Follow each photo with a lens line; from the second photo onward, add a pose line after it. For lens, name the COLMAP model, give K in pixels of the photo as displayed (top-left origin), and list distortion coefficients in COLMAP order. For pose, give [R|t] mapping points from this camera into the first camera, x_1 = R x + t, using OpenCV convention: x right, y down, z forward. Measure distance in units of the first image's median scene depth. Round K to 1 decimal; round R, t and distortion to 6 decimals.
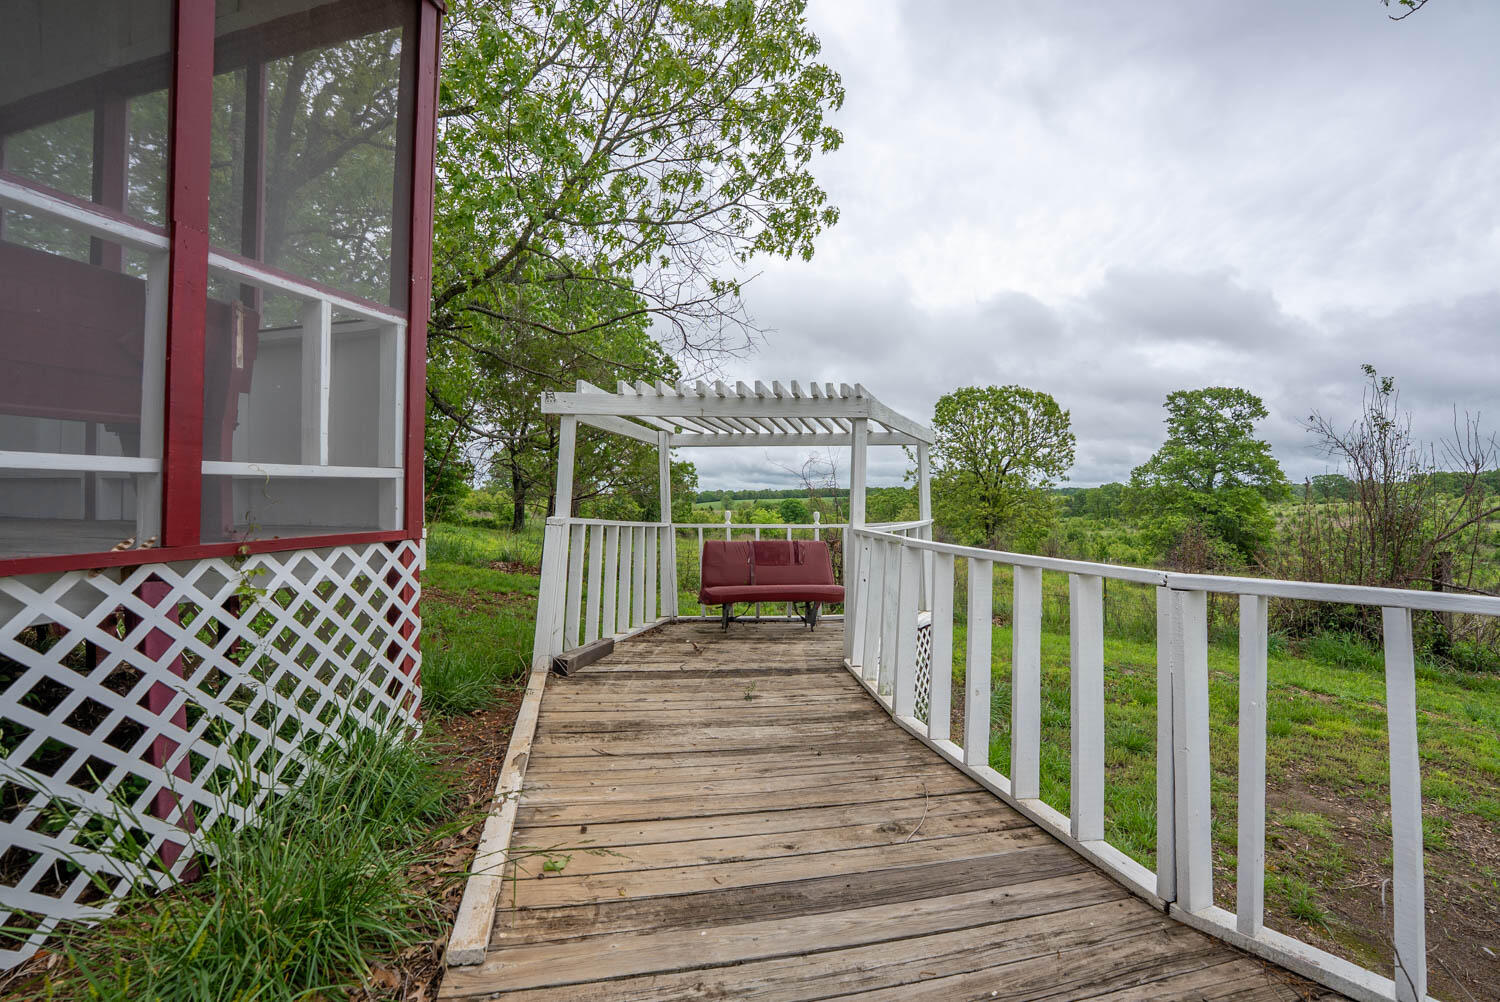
lens RADIAL K [[610.5, 0, 749.0], [0, 610.5, 502.0], [0, 0, 1]] dist [-0.030694, 0.003731]
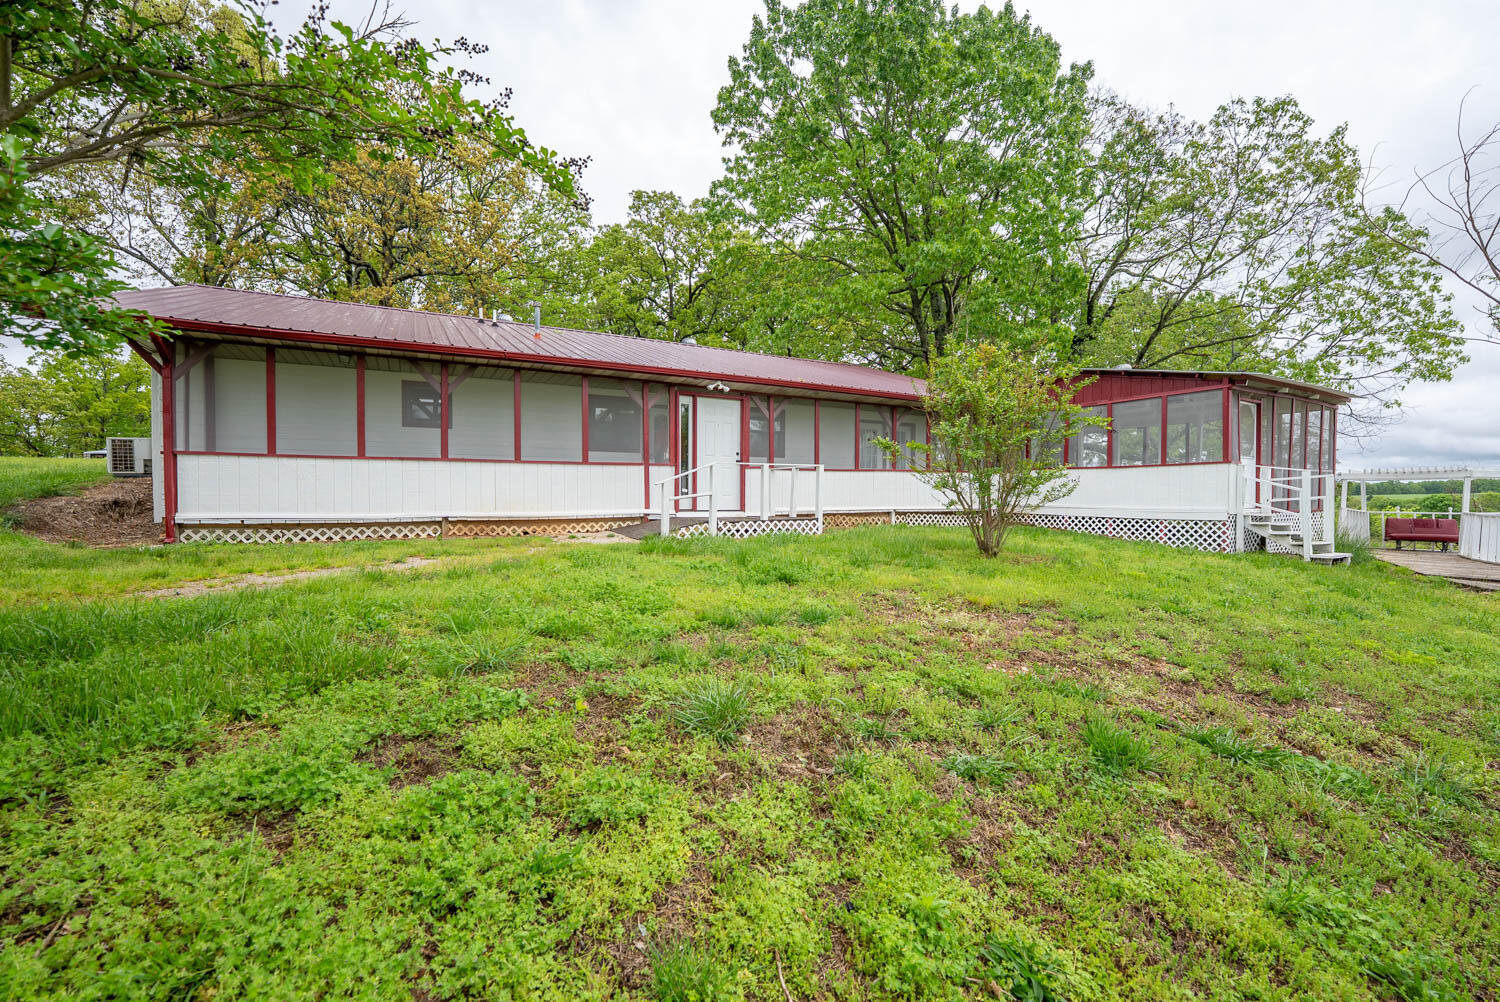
lens RADIAL K [[610.5, 0, 751.9], [0, 610.5, 516.2], [0, 0, 1]] dist [-0.030694, 0.003731]
pose [[0.699356, 0.008371, -0.714725, -0.017783], [0.006540, 0.999815, 0.018110, -0.000806], [0.714744, -0.017340, 0.699172, -0.301349]]
